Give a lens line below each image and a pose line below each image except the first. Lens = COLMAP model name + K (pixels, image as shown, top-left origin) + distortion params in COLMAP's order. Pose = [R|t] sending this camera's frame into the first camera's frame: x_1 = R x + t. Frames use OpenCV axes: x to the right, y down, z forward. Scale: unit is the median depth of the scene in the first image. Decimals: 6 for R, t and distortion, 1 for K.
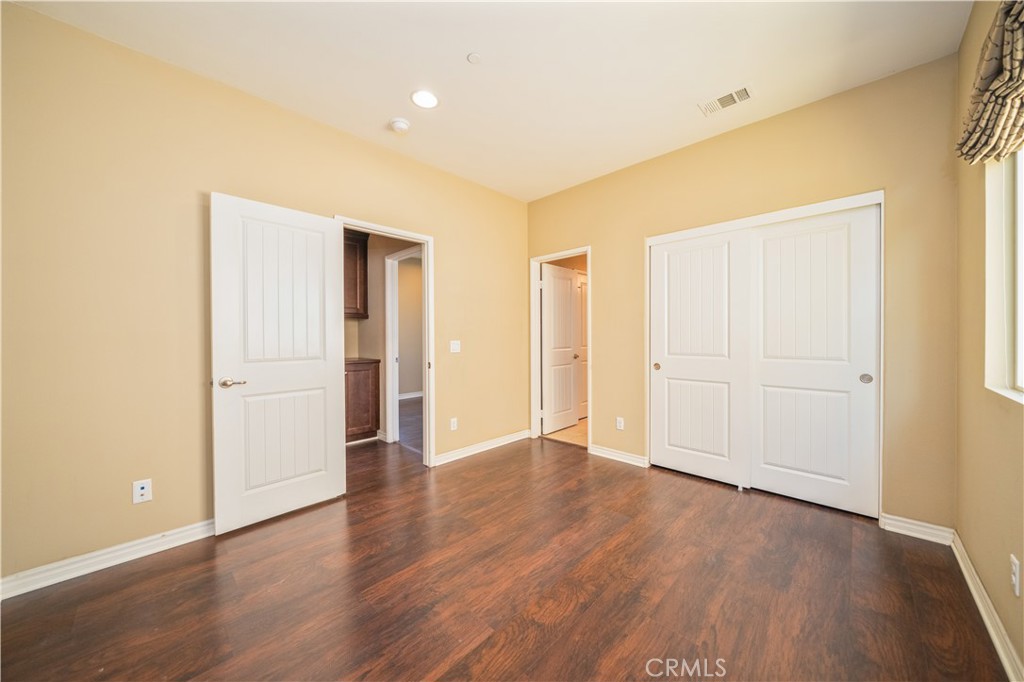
lens RADIAL K [[357.6, 0, 513.7], [0, 357.6, 338.4], [0, 0, 1]] dist [-0.017435, 0.000182]
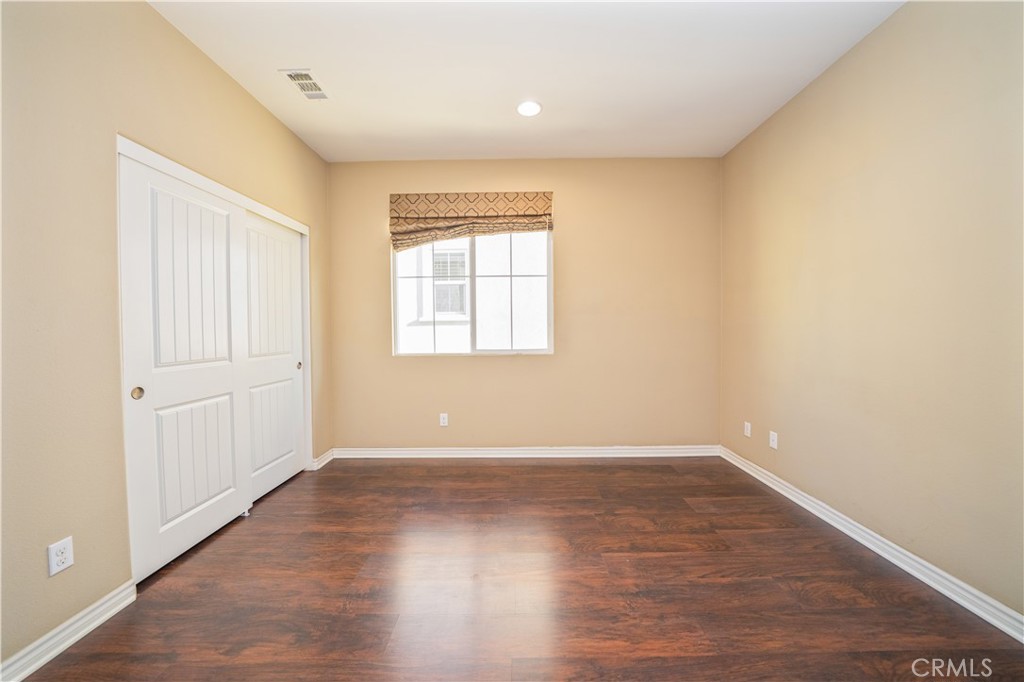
lens RADIAL K [[357.6, 0, 513.7], [0, 357.6, 338.4], [0, 0, 1]] dist [-0.017435, 0.000182]
pose [[-0.693664, -0.010237, 0.720226, -0.609334], [0.013909, 0.999522, 0.027604, -0.012104], [-0.720164, 0.029166, -0.693190, 1.670735]]
